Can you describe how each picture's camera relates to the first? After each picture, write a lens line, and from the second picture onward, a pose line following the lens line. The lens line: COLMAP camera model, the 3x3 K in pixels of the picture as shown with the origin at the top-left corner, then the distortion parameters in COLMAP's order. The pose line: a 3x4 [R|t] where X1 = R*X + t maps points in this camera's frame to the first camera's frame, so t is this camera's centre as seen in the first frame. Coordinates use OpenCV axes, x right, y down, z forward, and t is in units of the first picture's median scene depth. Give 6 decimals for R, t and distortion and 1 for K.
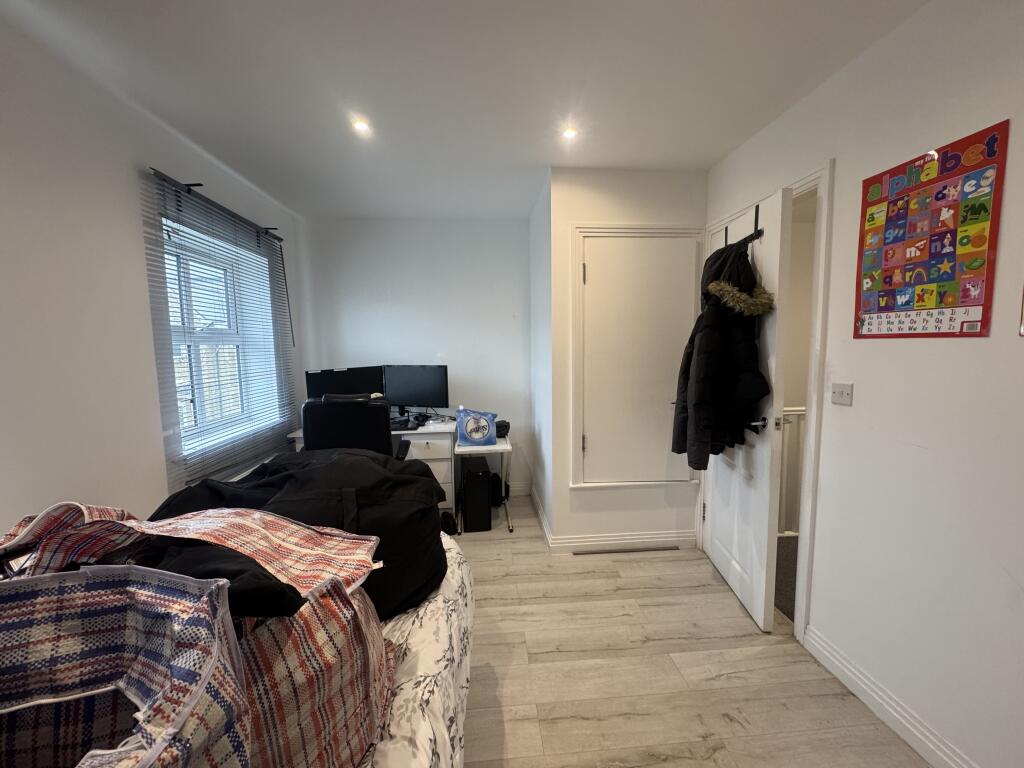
lens RADIAL K [[409.5, 0, 512.0], [0, 409.5, 384.0], [0, 0, 1]] dist [-0.000290, -0.000044]
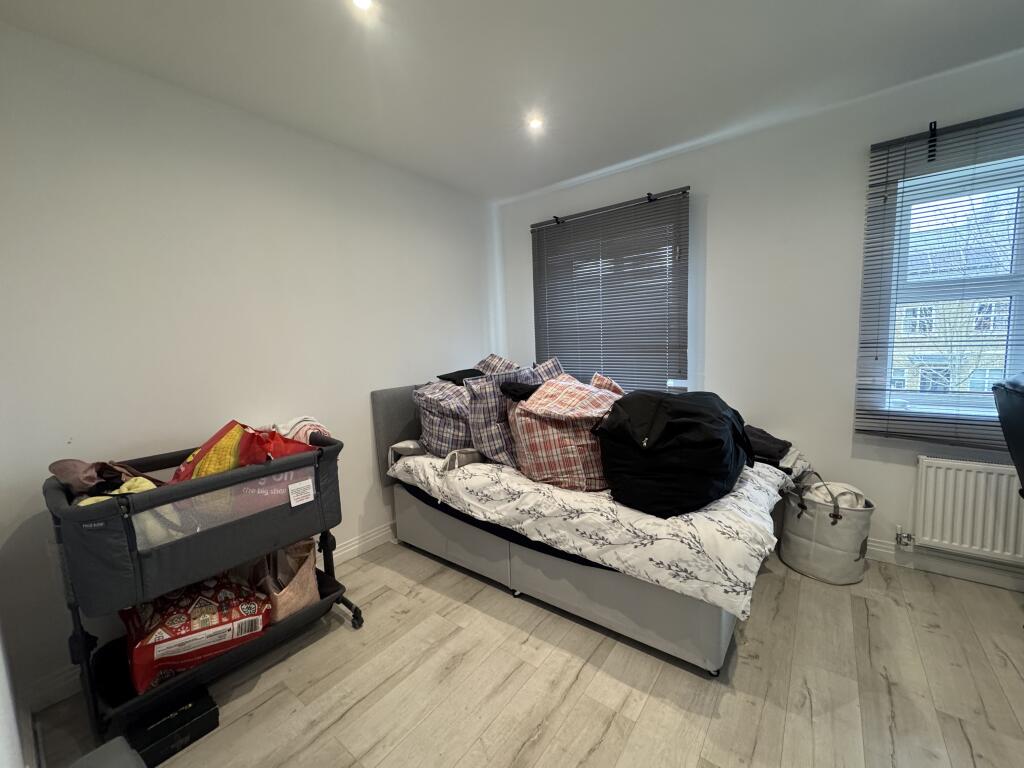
lens RADIAL K [[409.5, 0, 512.0], [0, 409.5, 384.0], [0, 0, 1]] dist [-0.000290, -0.000044]
pose [[-0.670349, 0.120420, -0.732209, 0.820227], [-0.020217, 0.983414, 0.180243, -0.078783], [0.741770, 0.135629, -0.656797, 1.336547]]
